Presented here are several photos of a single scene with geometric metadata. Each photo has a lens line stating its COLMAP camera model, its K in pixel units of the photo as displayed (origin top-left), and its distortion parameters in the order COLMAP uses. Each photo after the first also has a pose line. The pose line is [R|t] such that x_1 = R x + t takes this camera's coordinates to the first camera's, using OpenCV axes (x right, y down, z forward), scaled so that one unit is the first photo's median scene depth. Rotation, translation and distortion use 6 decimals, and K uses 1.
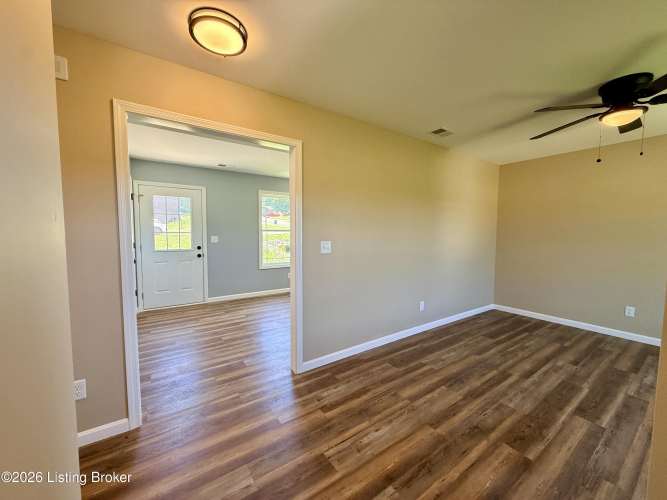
lens RADIAL K [[265.6, 0, 333.7], [0, 265.6, 248.0], [0, 0, 1]] dist [0.000083, -0.000309]
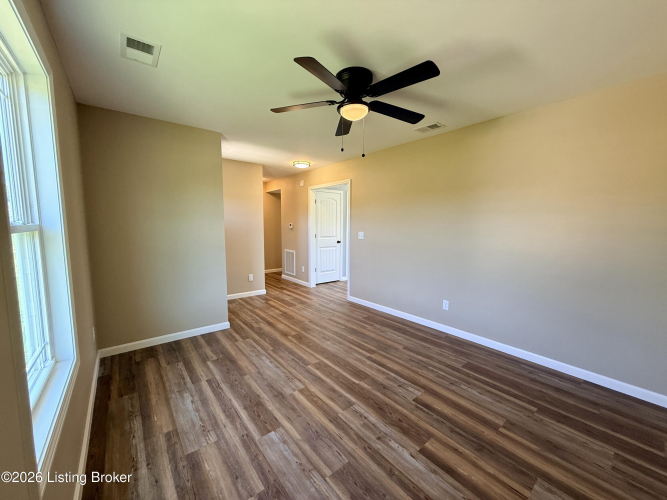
lens RADIAL K [[265.6, 0, 332.2], [0, 265.6, 249.2], [0, 0, 1]] dist [0.000083, -0.000309]
pose [[0.067855, 0.090629, -0.993570, 1.669284], [-0.062576, 0.994292, 0.086421, -0.051281], [0.995731, 0.056310, 0.073138, 0.696757]]
